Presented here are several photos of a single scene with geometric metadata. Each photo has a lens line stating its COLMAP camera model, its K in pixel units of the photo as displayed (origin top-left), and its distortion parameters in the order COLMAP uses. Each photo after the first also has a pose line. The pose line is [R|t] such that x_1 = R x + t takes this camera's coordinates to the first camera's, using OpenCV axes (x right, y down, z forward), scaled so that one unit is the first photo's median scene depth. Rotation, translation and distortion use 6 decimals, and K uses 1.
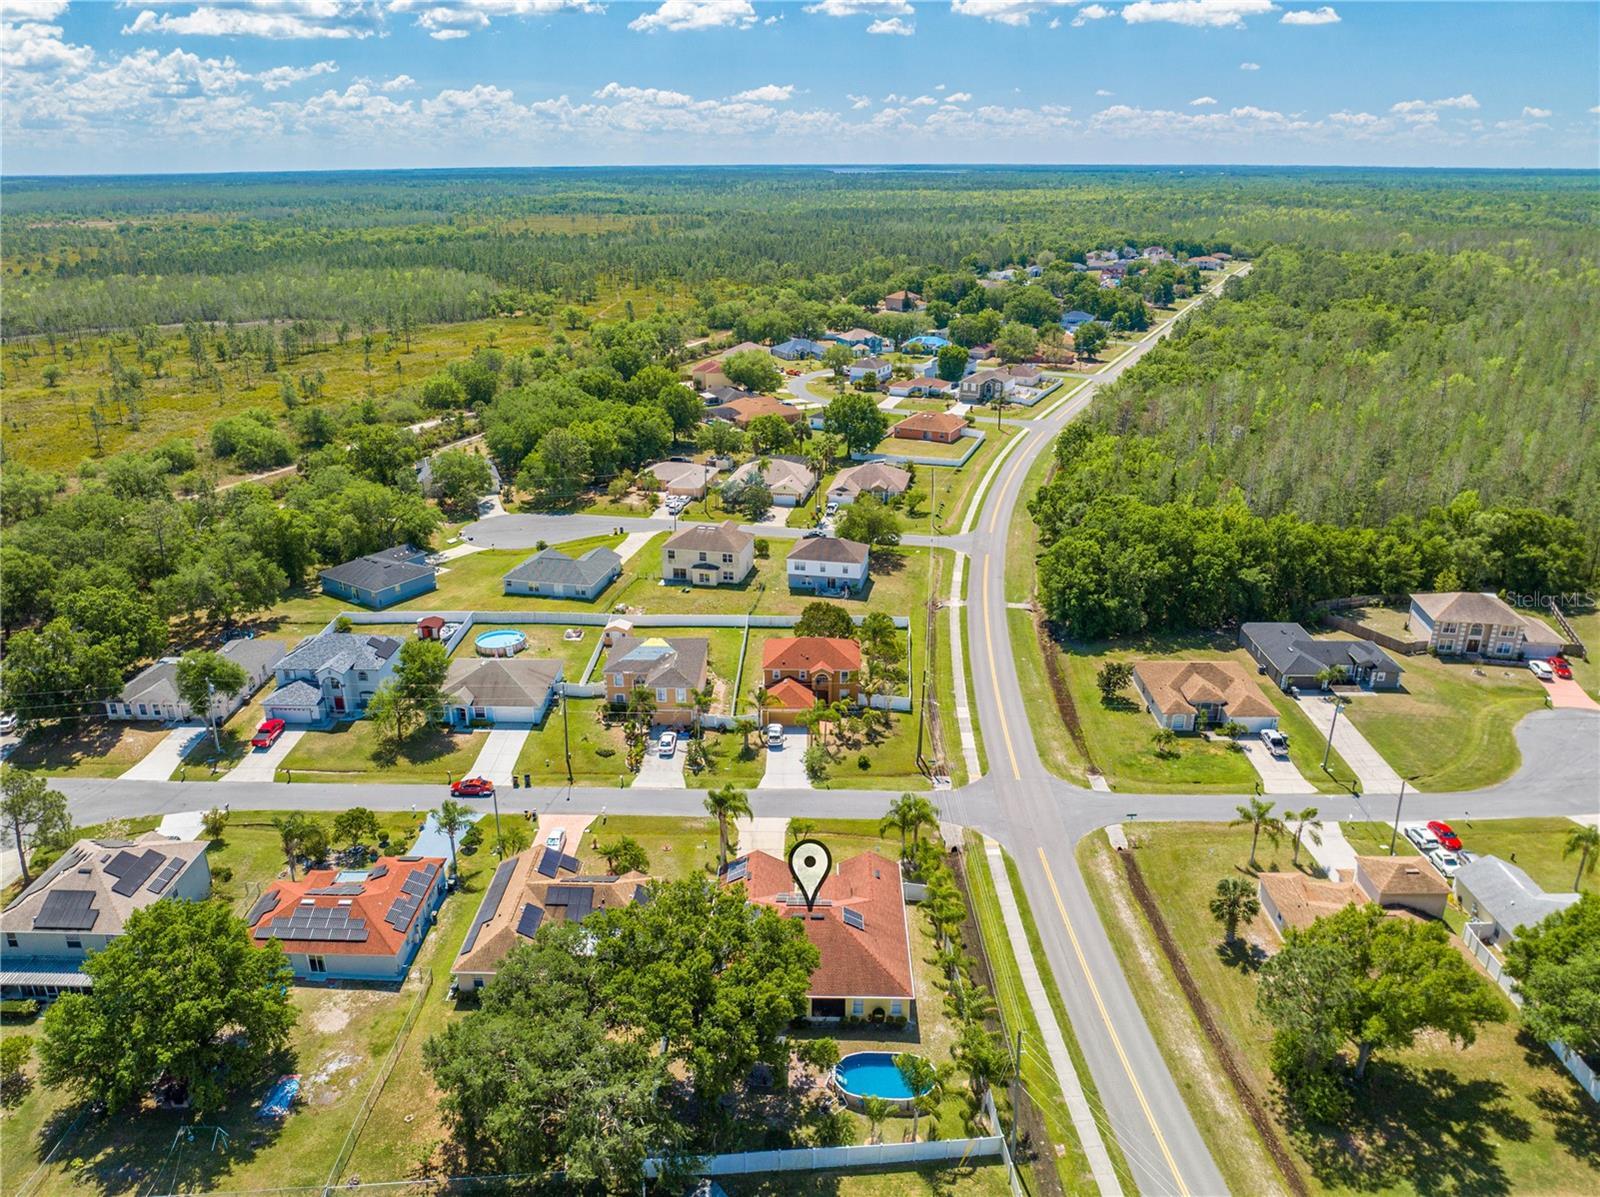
lens RADIAL K [[1142.6, 0, 793.5], [0, 1142.6, 594.8], [0, 0, 1]] dist [-0.007818, -0.064565]
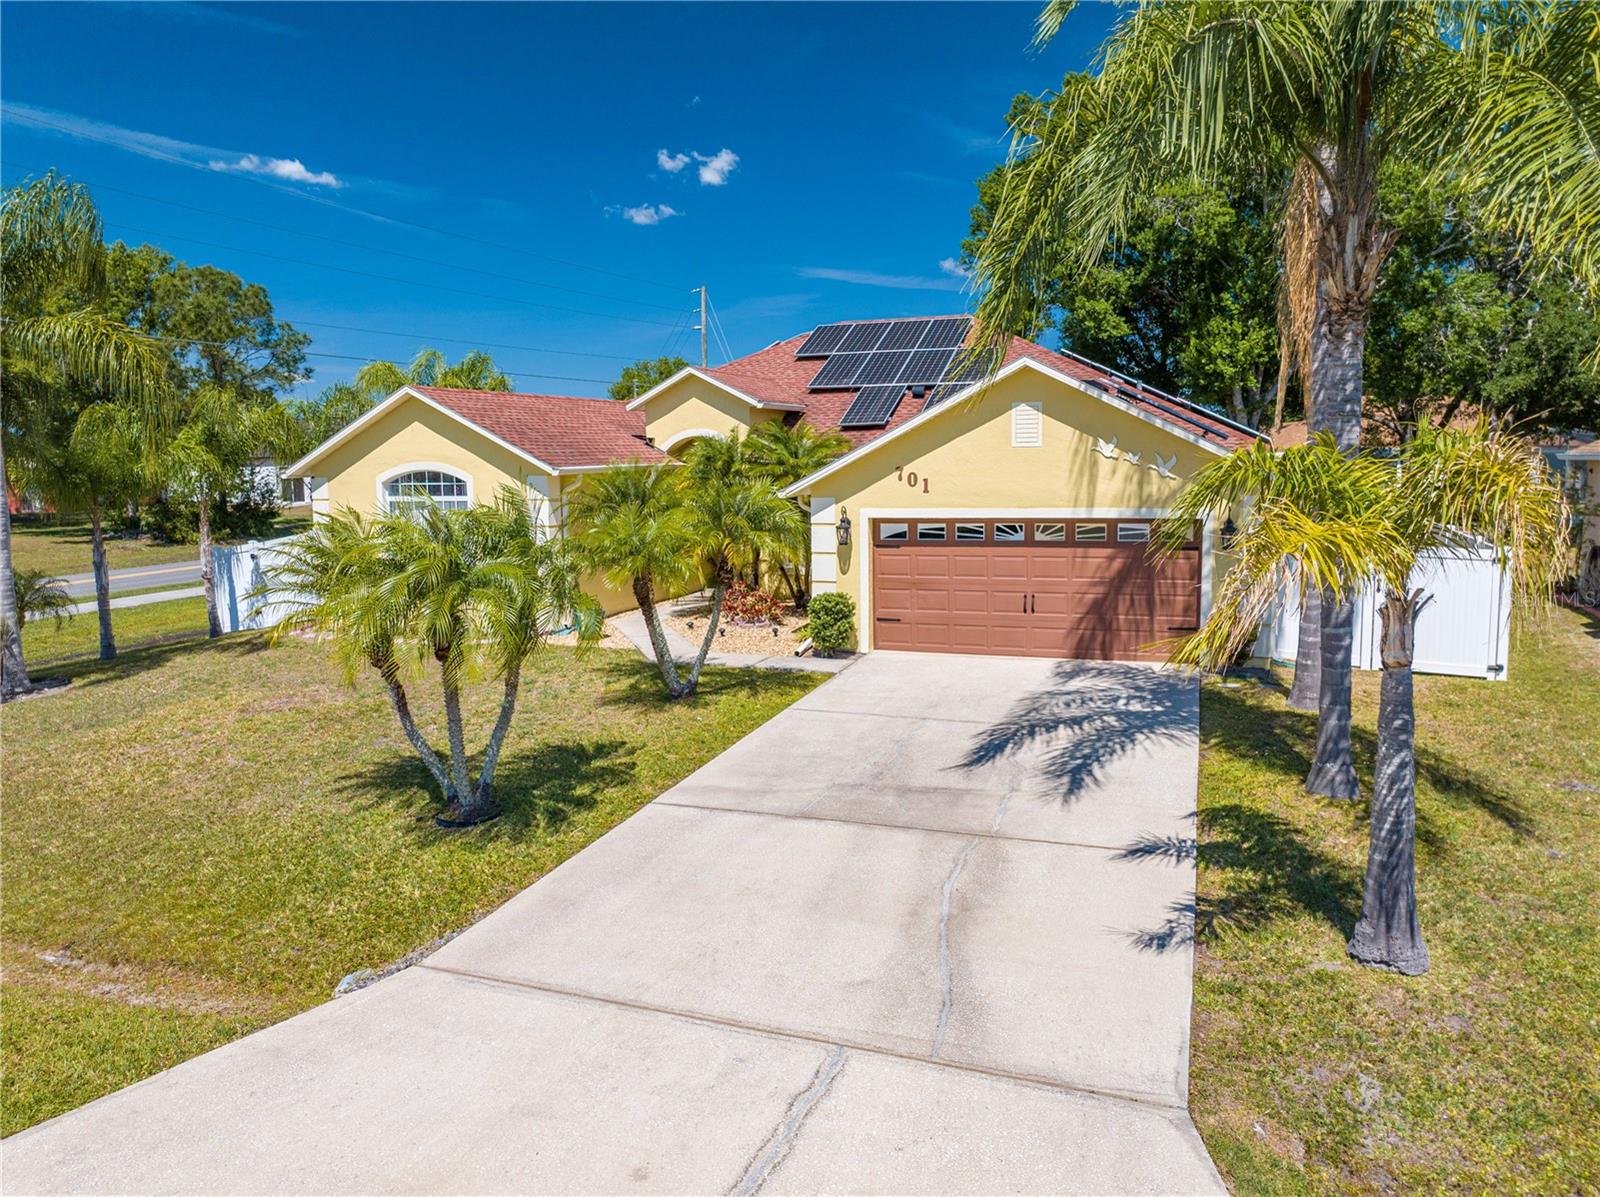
lens RADIAL K [[1132.2, 0, 789.7], [0, 1132.2, 598.6], [0, 0, 1]] dist [-0.037722, -0.004922]
pose [[-0.940706, -0.022466, 0.338480, -0.042681], [0.139607, 0.883747, 0.446655, 0.148150], [-0.309165, 0.467425, -0.828209, 0.928030]]
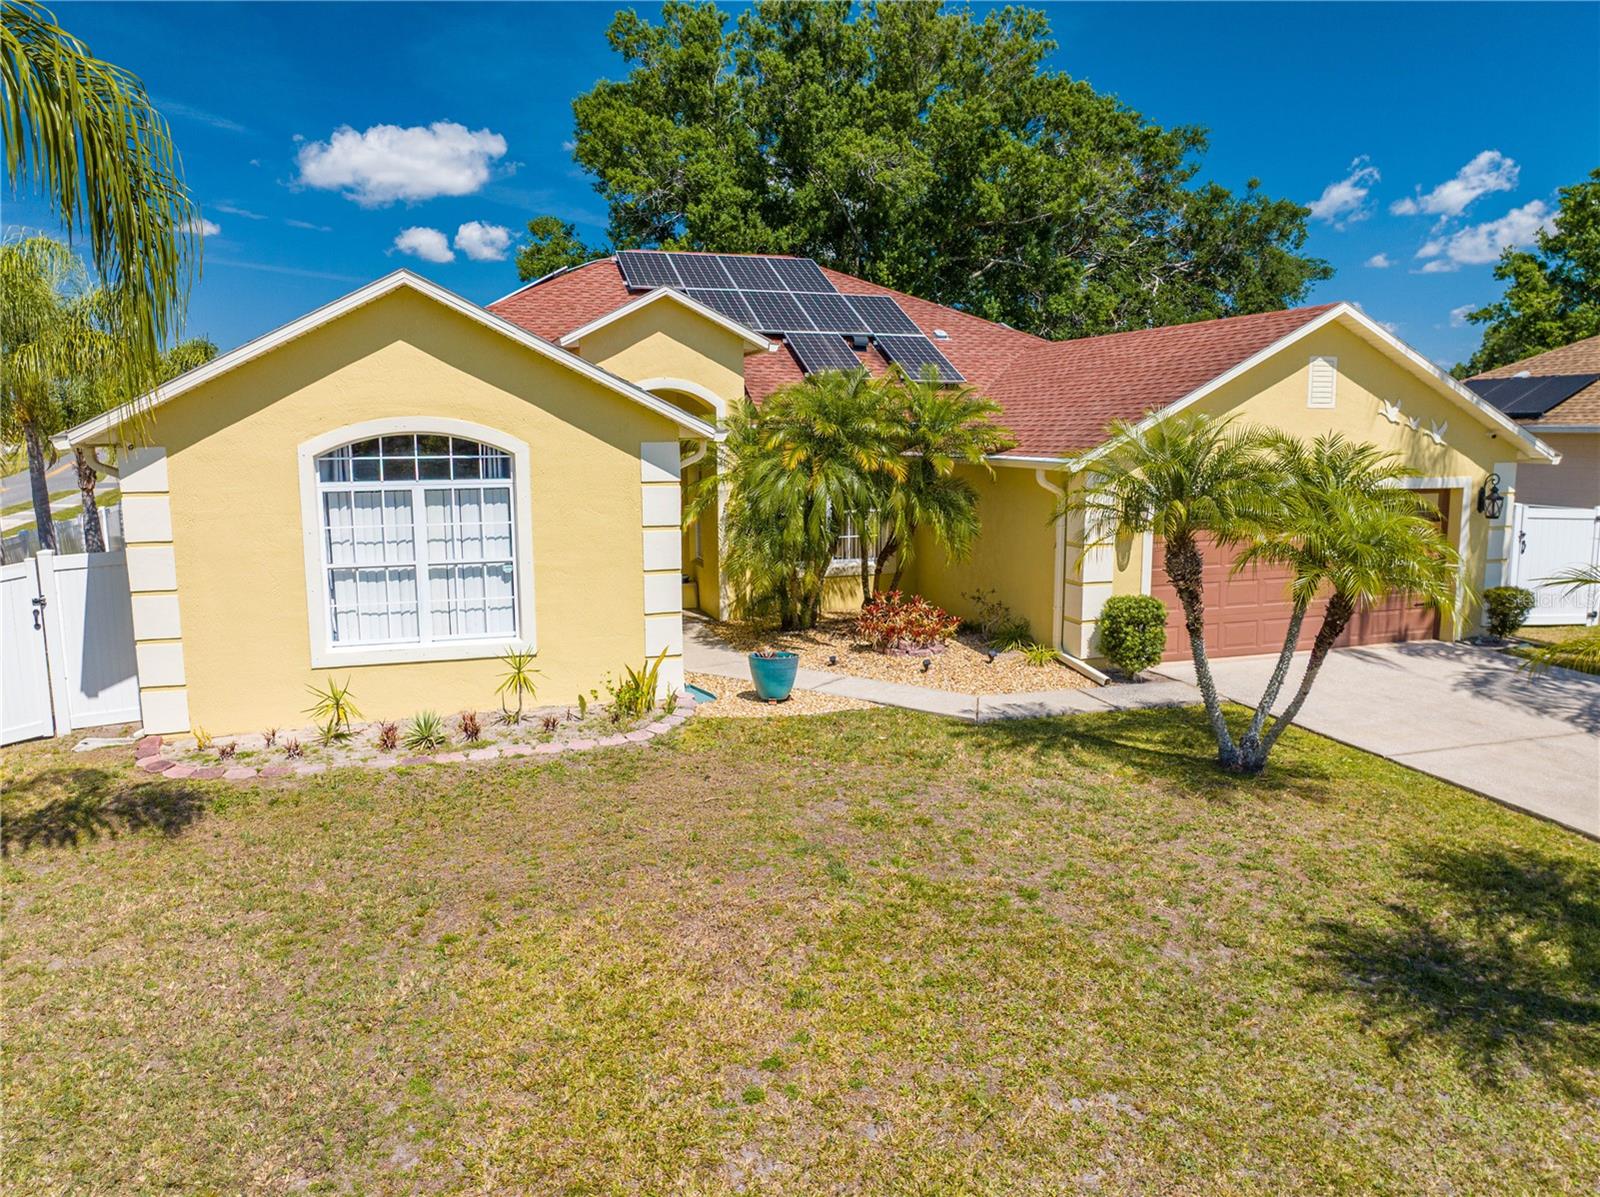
lens RADIAL K [[1140.3, 0, 792.5], [0, 1140.3, 598.6], [0, 0, 1]] dist [-0.042390, 0.005280]
pose [[-0.947483, 0.058753, -0.314362, 0.054085], [-0.102877, 0.874736, 0.473555, 0.162266], [0.302806, 0.481026, -0.822753, 0.892017]]
